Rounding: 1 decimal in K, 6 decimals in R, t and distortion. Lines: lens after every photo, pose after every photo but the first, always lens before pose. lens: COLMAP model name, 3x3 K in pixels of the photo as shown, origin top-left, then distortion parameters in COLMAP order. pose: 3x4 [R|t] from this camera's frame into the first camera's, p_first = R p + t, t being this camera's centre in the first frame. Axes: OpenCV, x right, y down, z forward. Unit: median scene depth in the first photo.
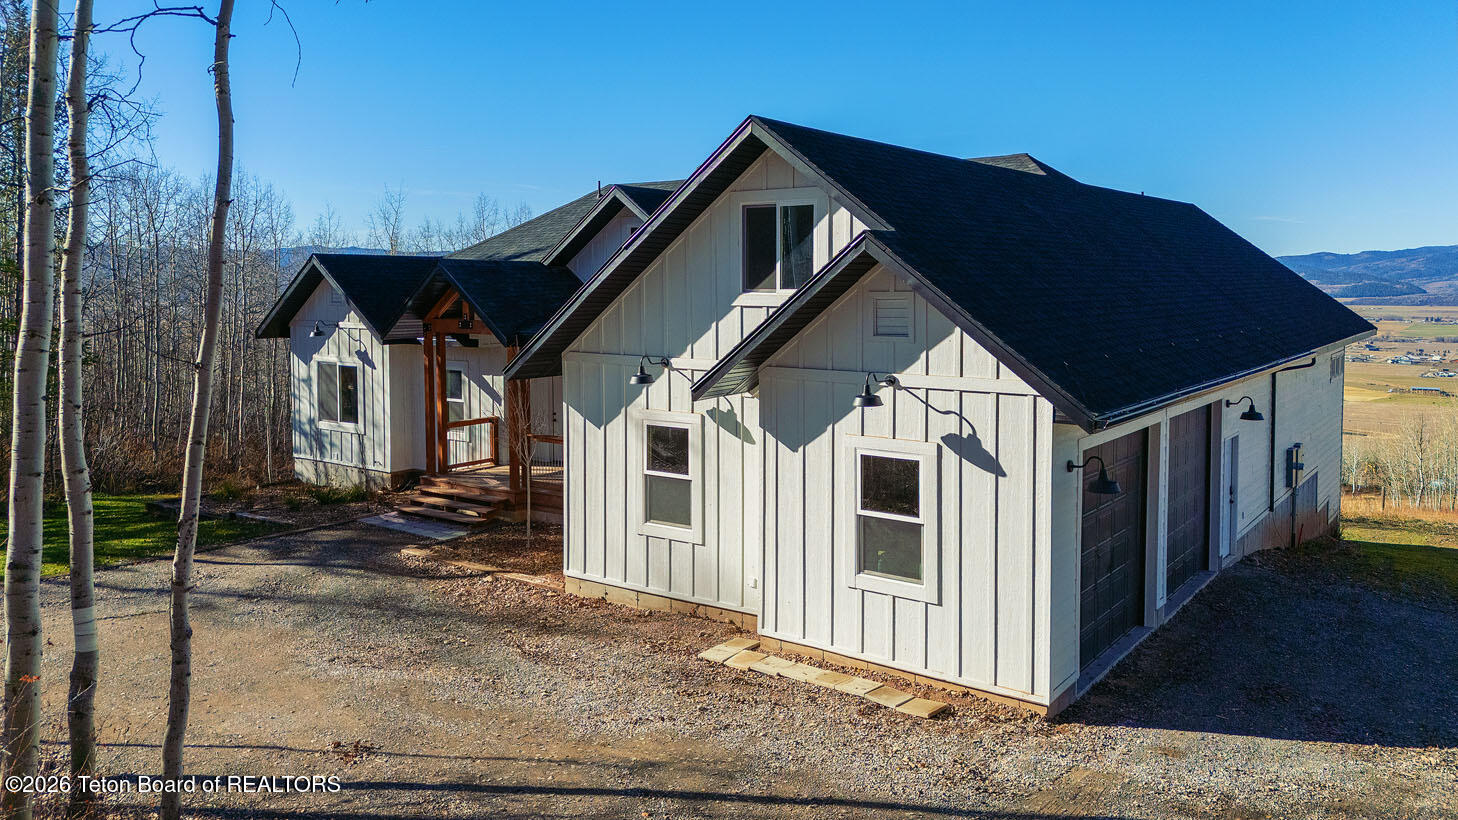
lens RADIAL K [[1087.3, 0, 740.2], [0, 1087.3, 344.8], [0, 0, 1]] dist [0.057246, -0.036438]
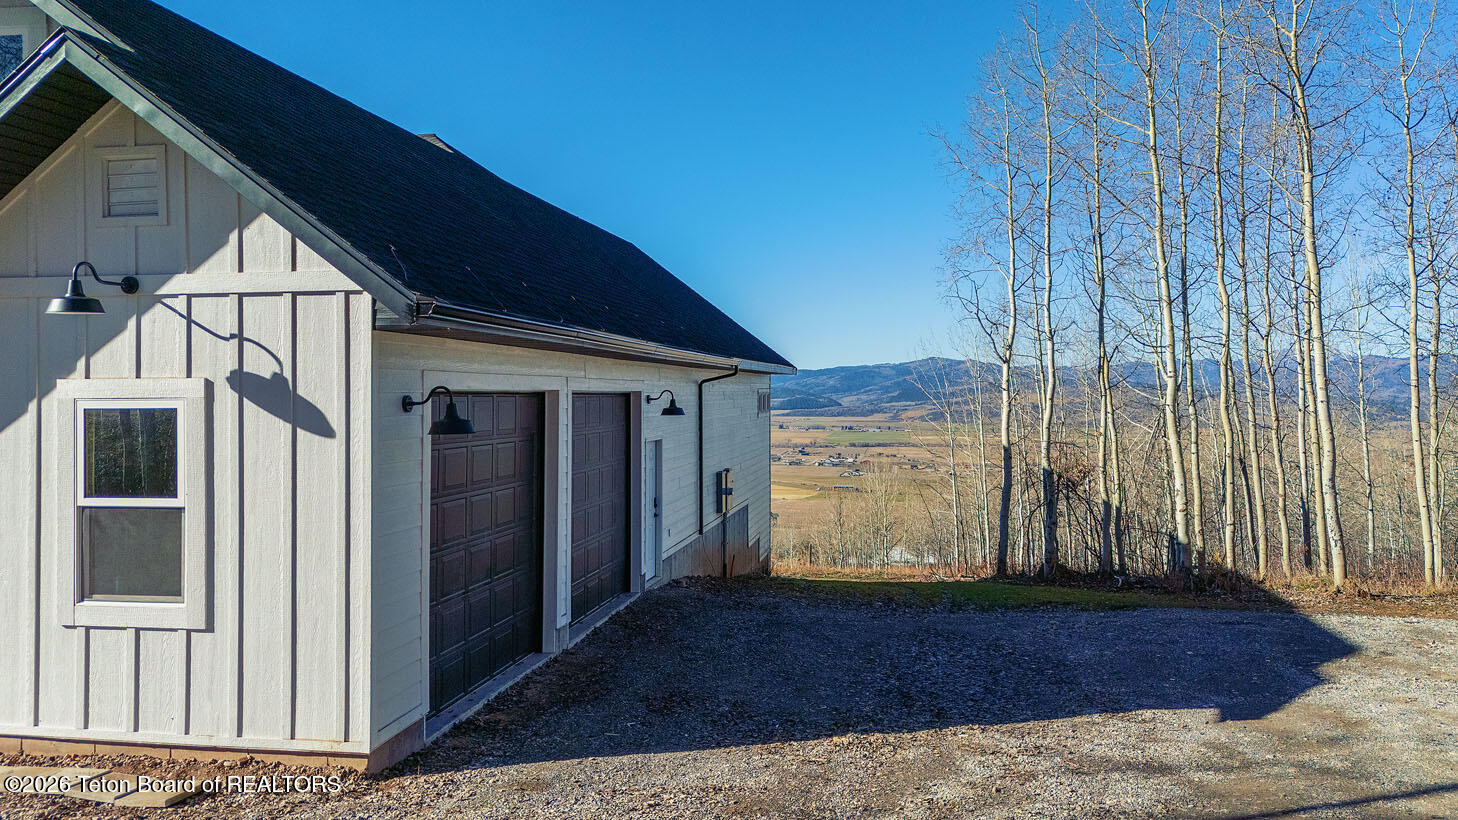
lens RADIAL K [[1087.3, 0, 755.4], [0, 1087.3, 390.3], [0, 0, 1]] dist [0.057246, -0.036438]
pose [[0.889114, 0.009303, 0.457592, 0.167705], [0.020947, 0.997919, -0.060988, 0.140570], [-0.457207, 0.063810, 0.887068, 0.257967]]
